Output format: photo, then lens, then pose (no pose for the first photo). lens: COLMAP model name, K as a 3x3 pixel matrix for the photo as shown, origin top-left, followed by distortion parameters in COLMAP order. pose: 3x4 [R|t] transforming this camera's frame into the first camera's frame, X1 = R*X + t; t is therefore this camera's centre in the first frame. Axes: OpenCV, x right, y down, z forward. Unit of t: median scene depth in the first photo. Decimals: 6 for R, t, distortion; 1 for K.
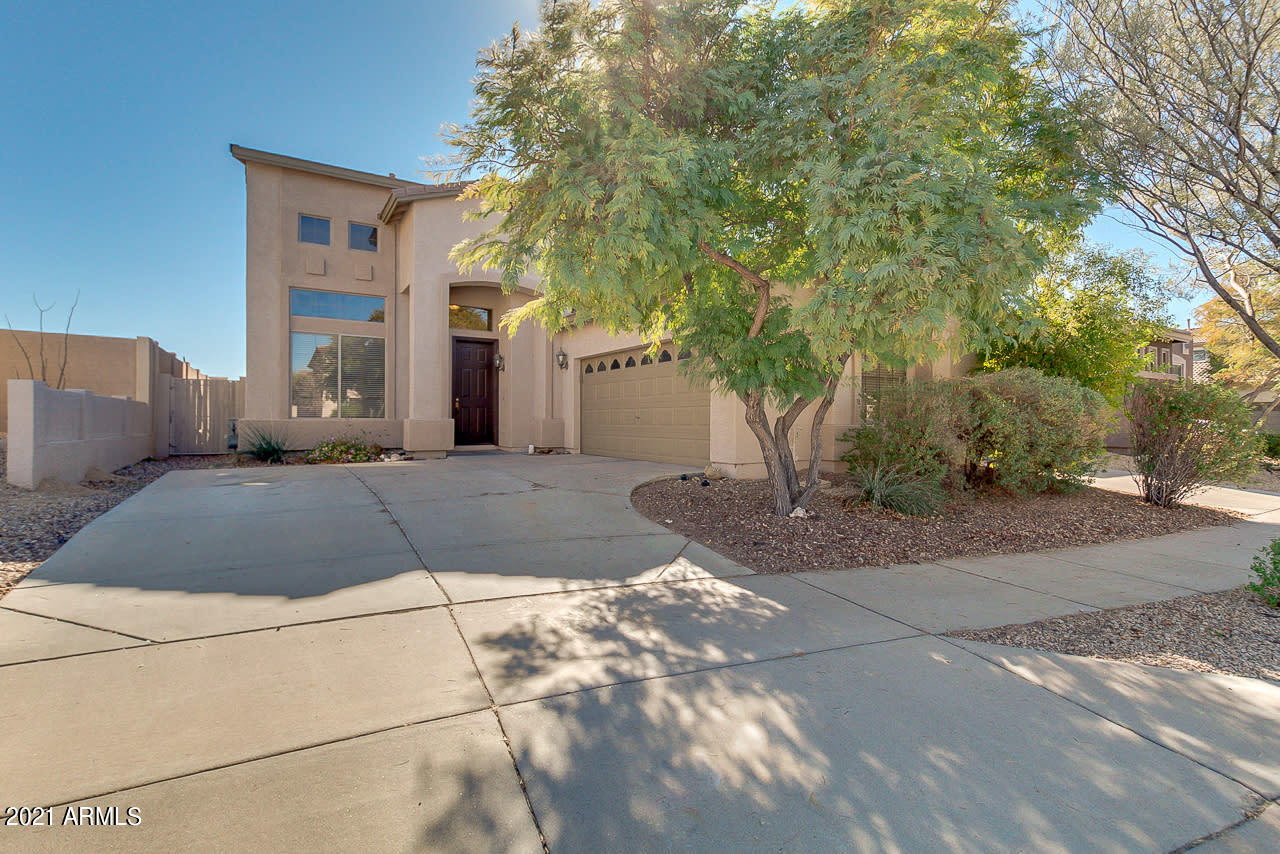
lens RADIAL K [[585.5, 0, 645.8], [0, 585.5, 424.1], [0, 0, 1]] dist [0.000339, -0.001056]
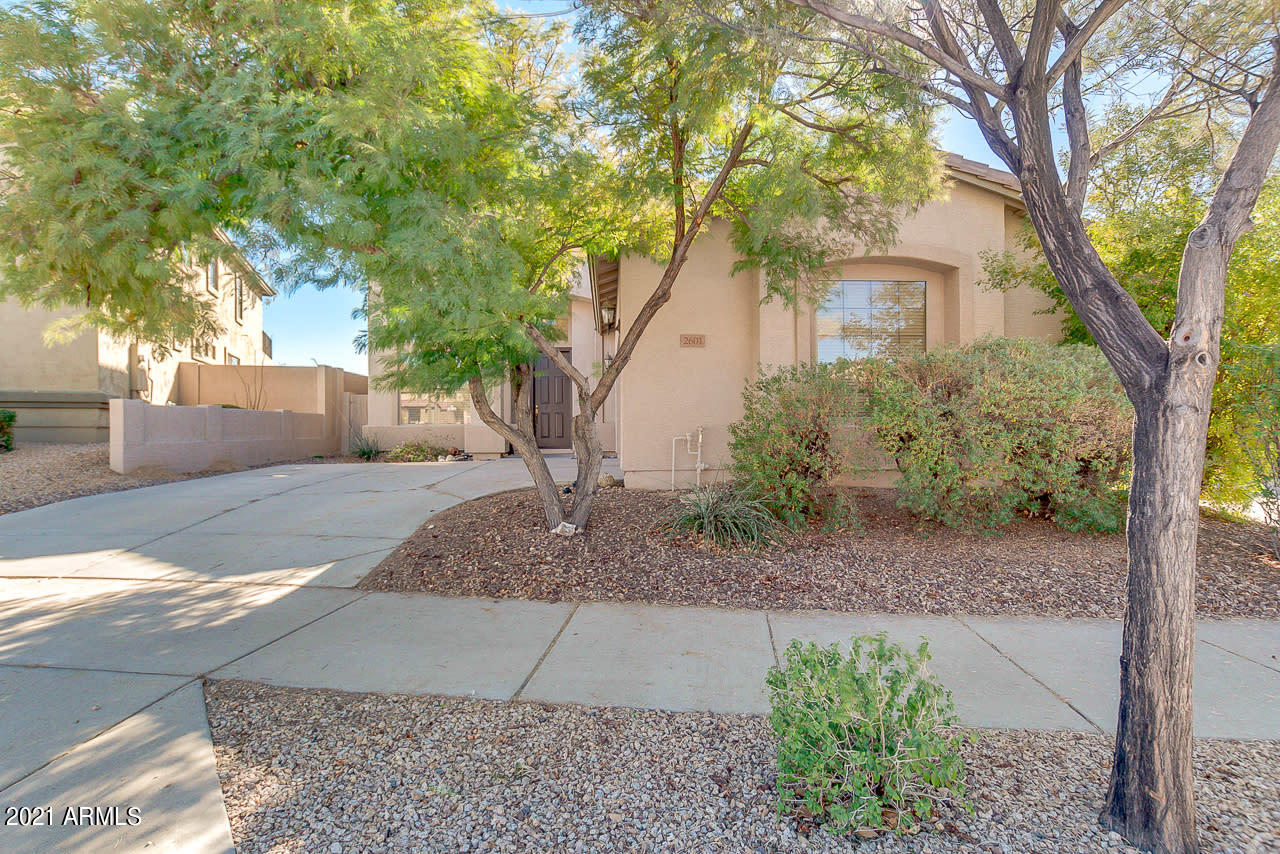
lens RADIAL K [[585.5, 0, 645.8], [0, 585.5, 424.1], [0, 0, 1]] dist [0.000339, -0.001056]
pose [[0.876842, -0.011212, -0.480647, 0.496363], [0.005238, 0.999891, -0.013768, 0.008285], [0.480749, 0.009554, 0.876806, 0.202703]]
